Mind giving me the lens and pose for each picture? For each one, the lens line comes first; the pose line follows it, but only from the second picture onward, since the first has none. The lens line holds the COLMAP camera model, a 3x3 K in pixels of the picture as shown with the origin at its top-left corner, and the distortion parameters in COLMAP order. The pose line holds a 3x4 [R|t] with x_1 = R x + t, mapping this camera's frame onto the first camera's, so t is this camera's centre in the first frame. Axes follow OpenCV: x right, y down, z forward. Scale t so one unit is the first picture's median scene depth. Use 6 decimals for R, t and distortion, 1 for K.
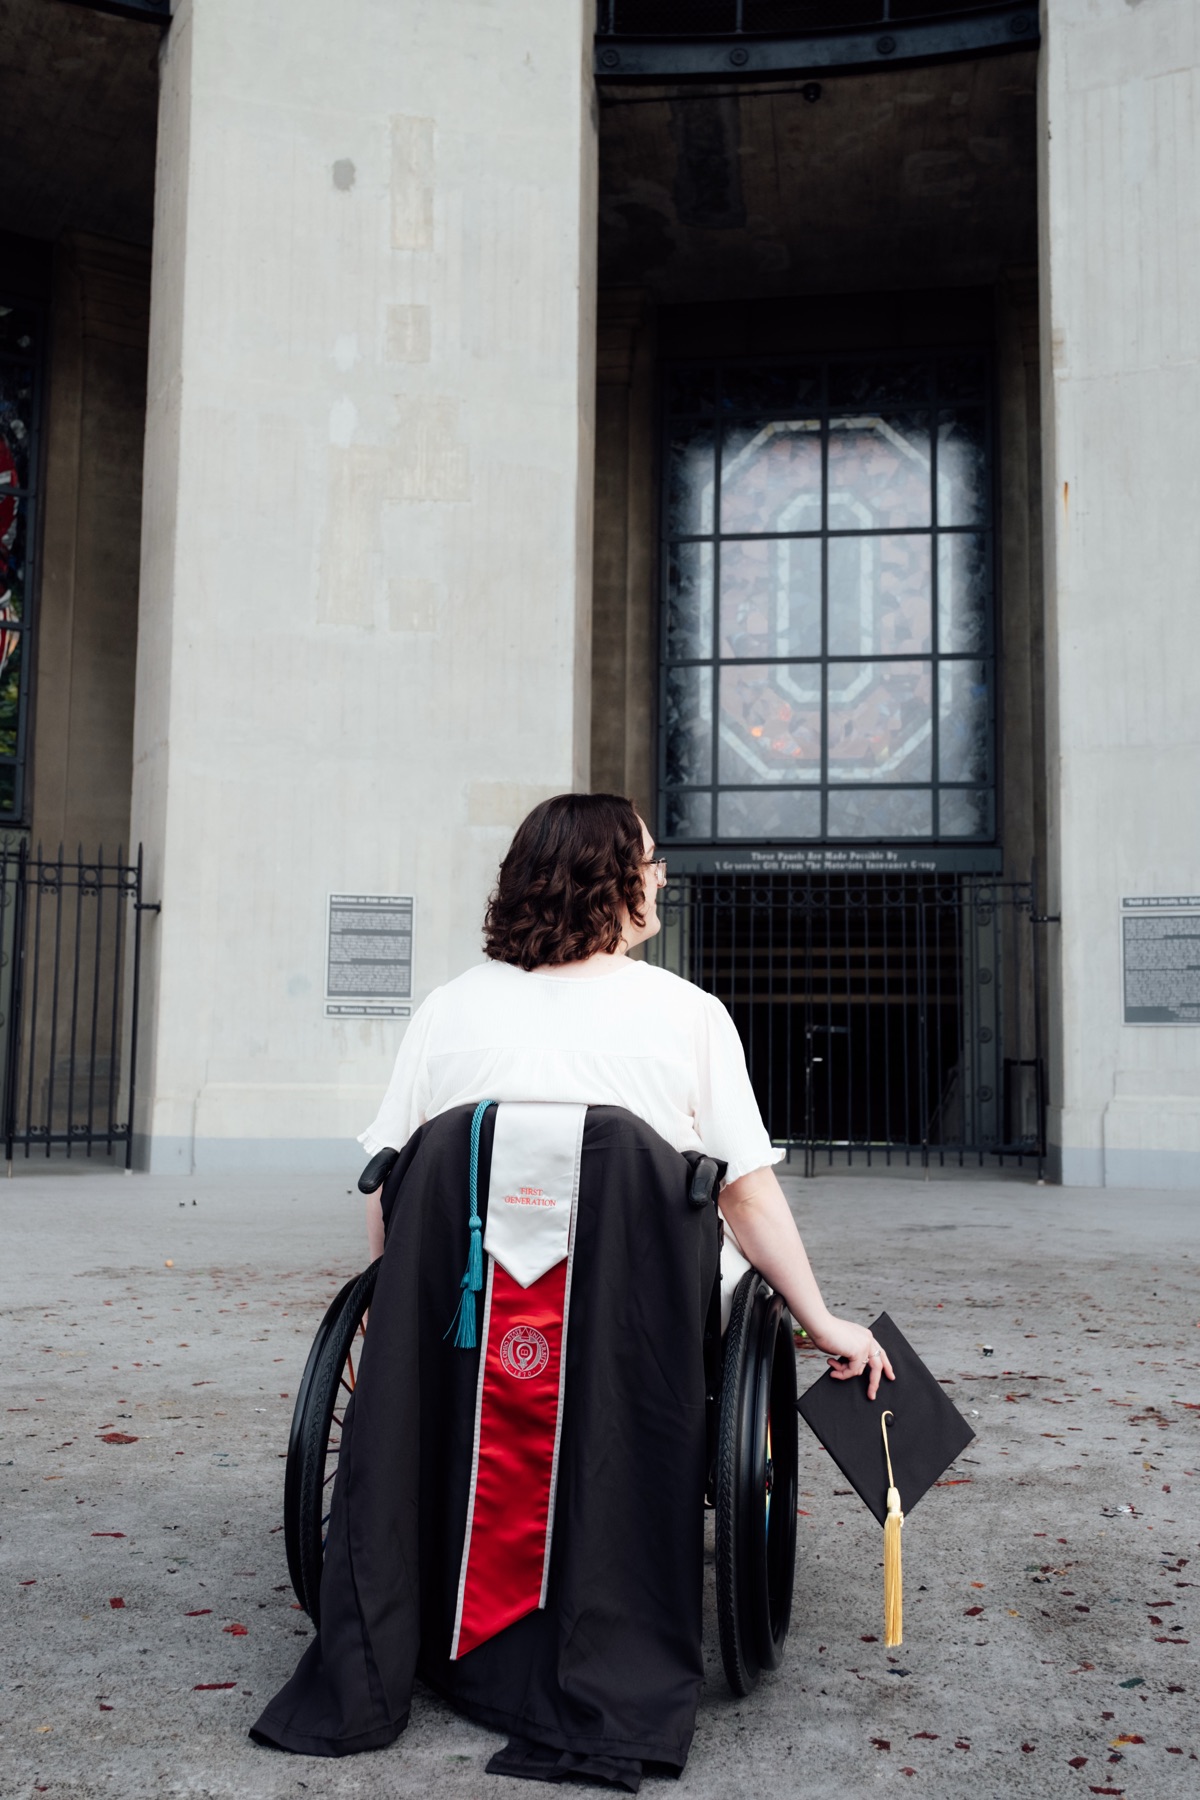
lens RADIAL K [[1458.3, 0, 599.5], [0, 1458.3, 897.6], [0, 0, 1]] dist [-0.010279, -0.011402]
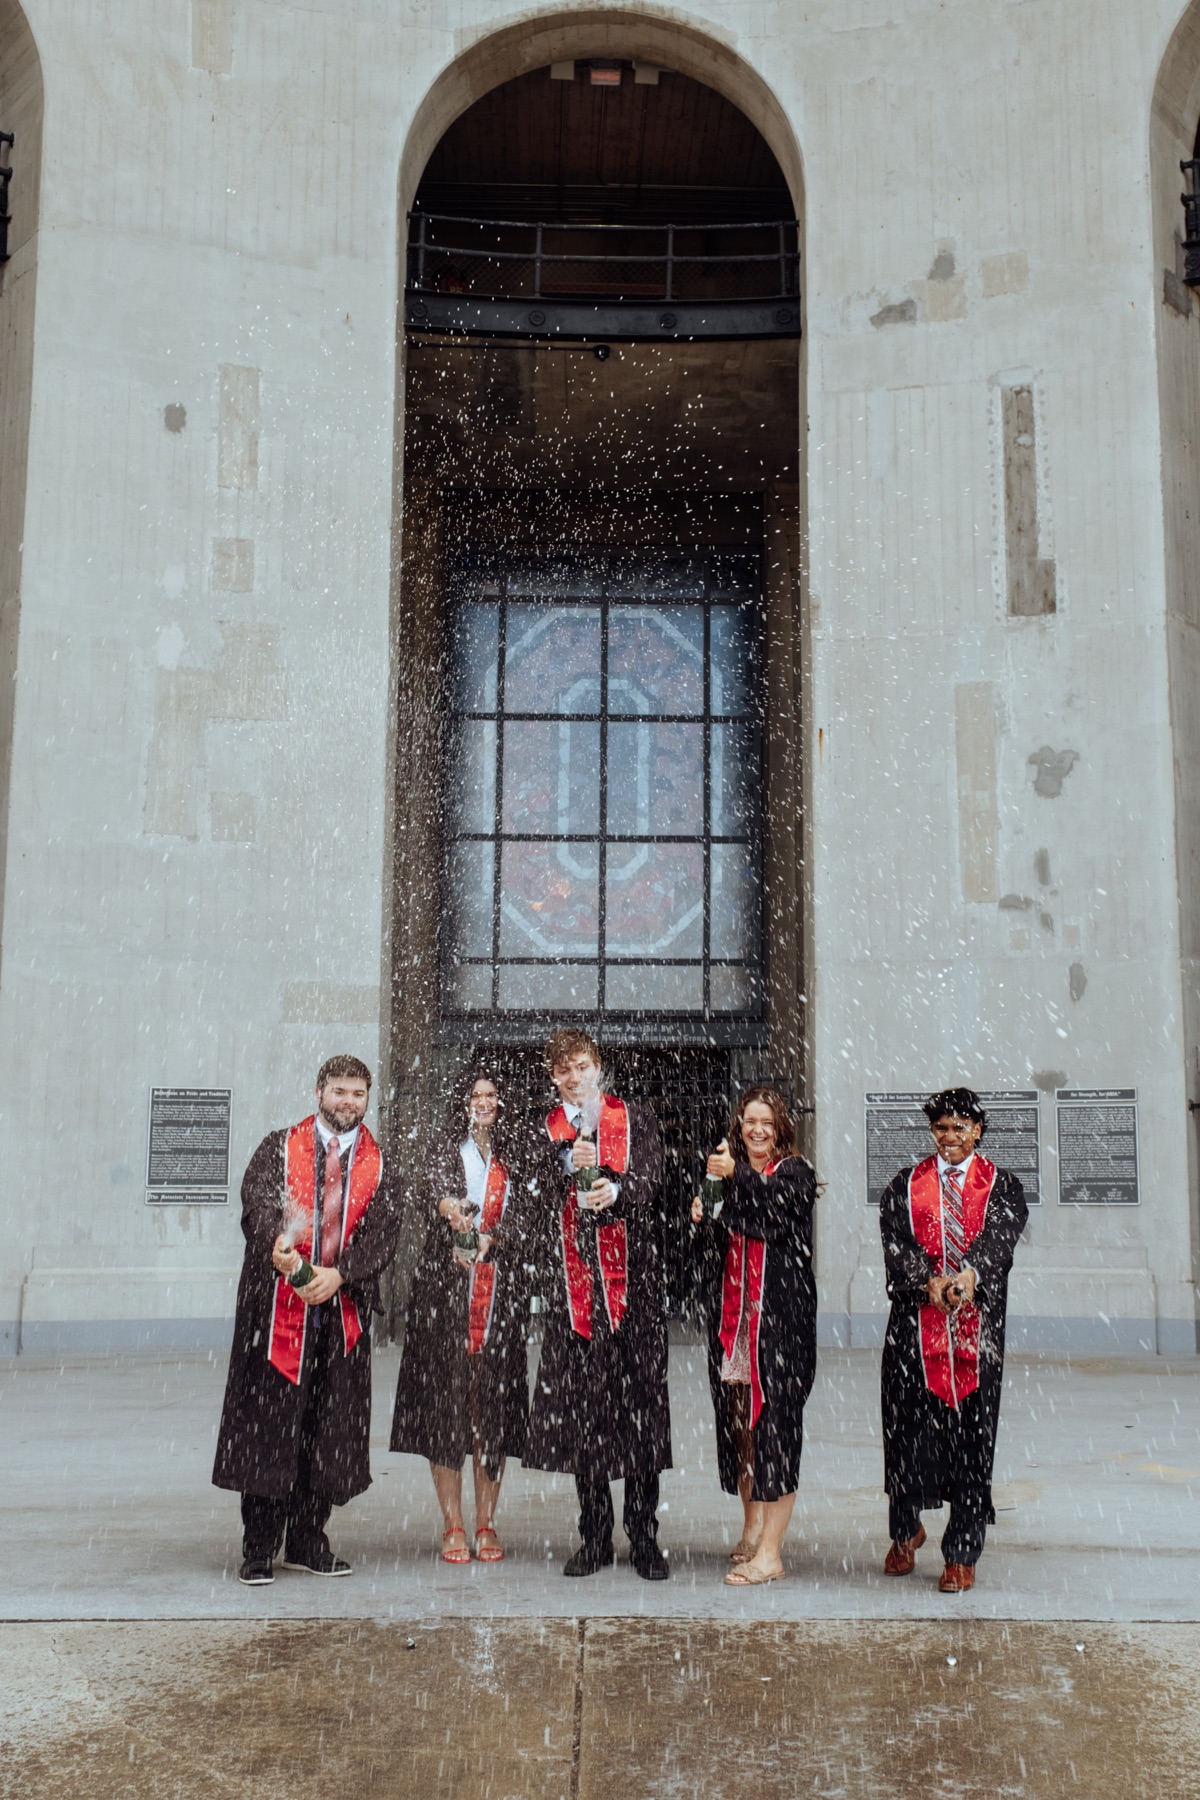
lens RADIAL K [[1864.4, 0, 601.6], [0, 1864.4, 900.6], [0, 0, 1]] dist [-0.037314, 0.000000]
pose [[0.984926, 0.012406, 0.172528, -0.091729], [-0.005730, 0.999217, -0.039136, -0.082517], [-0.172879, 0.037558, 0.984227, -0.372394]]
